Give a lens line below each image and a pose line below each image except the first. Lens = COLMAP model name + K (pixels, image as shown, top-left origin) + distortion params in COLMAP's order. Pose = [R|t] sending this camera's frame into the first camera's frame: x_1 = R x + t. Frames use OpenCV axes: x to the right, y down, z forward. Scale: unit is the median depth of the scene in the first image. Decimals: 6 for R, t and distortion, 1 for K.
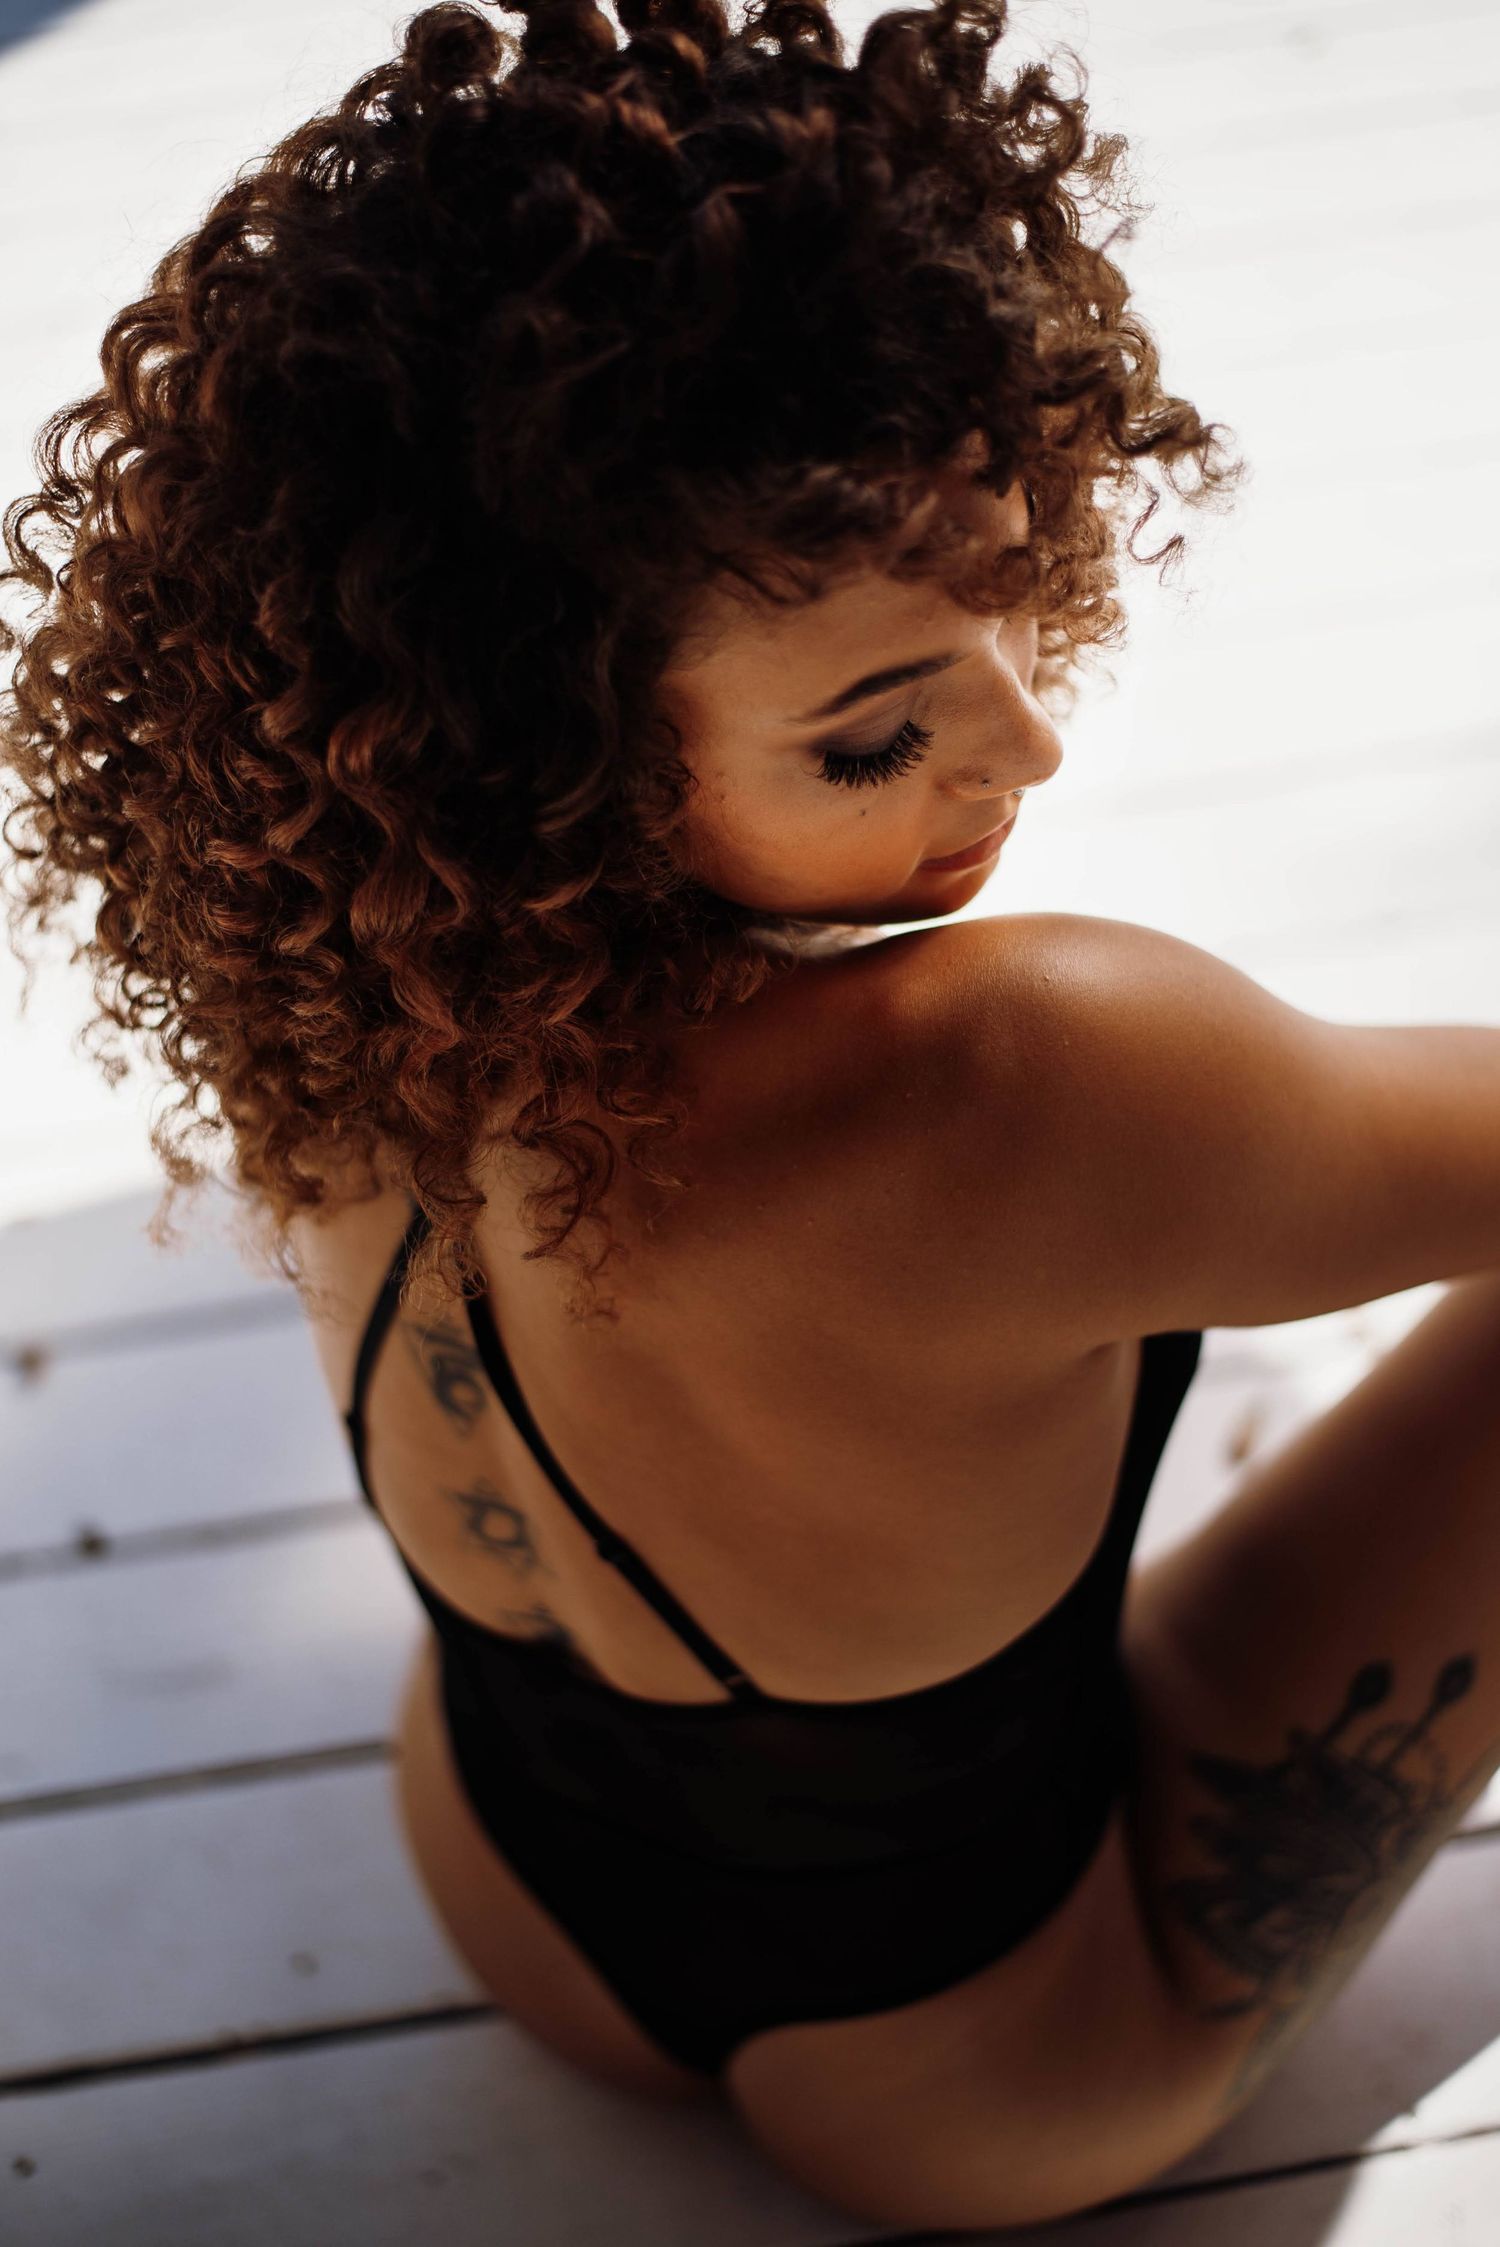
lens RADIAL K [[3559.6, 0, 750.0], [0, 3559.6, 1123.5], [0, 0, 1]] dist [-0.018693, -0.035073]
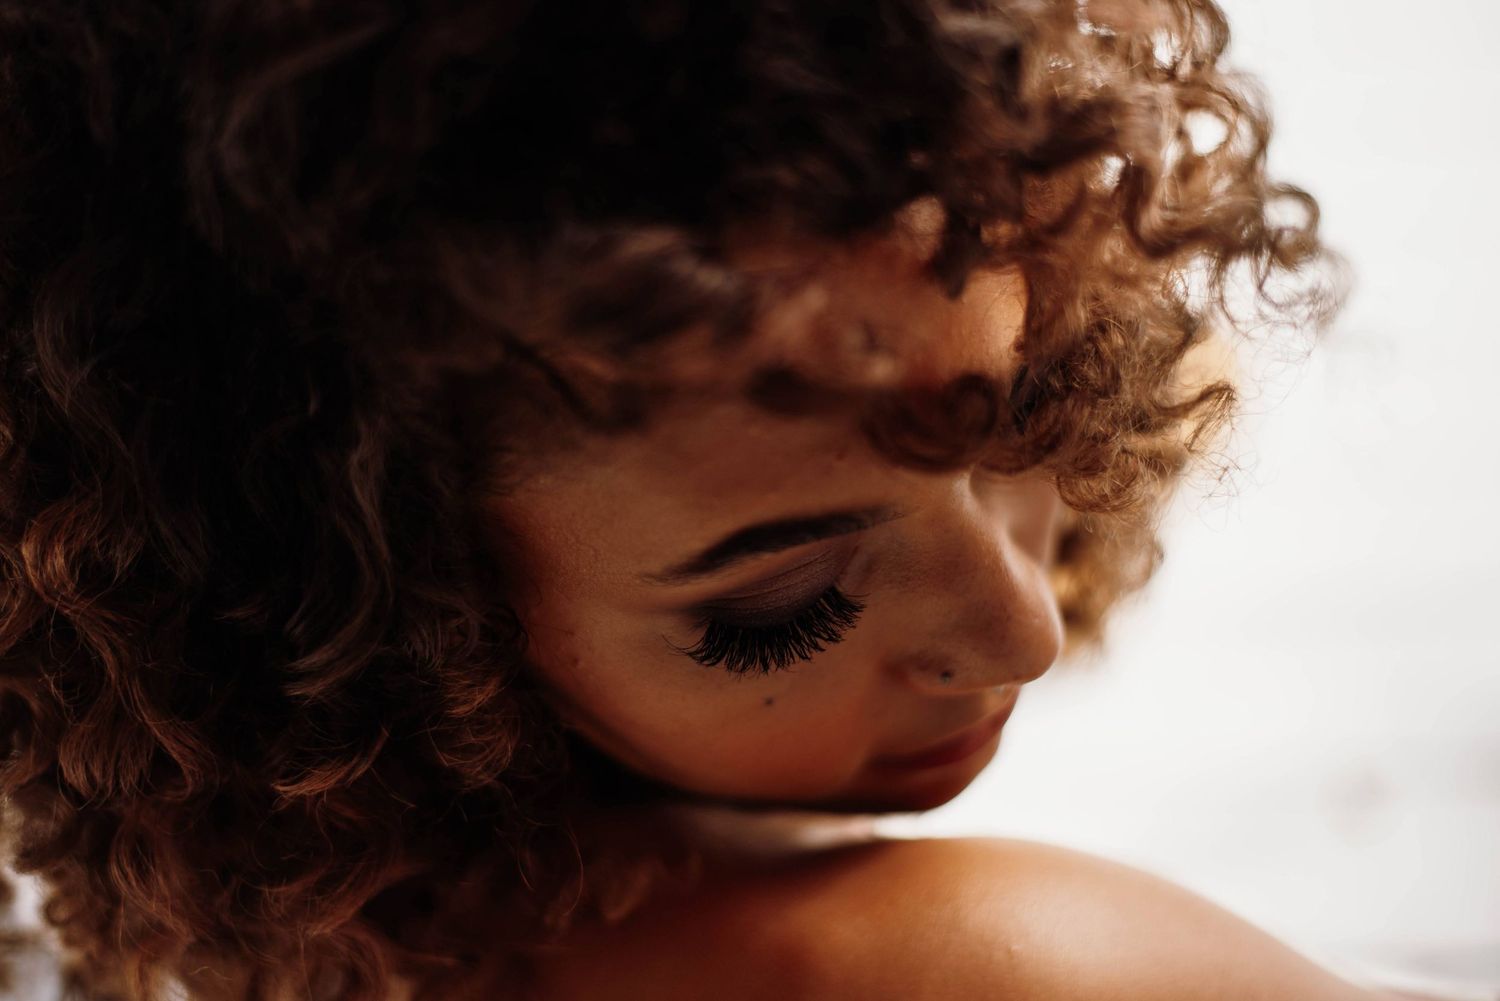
lens RADIAL K [[2376.2, 0, 750.0], [0, 2376.2, 500.5], [0, 0, 1]] dist [-0.018693, -0.035073]
pose [[0.974938, 0.104784, -0.196255, 0.124884], [-0.116437, 0.991999, -0.048780, -0.107916], [0.189573, 0.070409, 0.979339, 0.532878]]
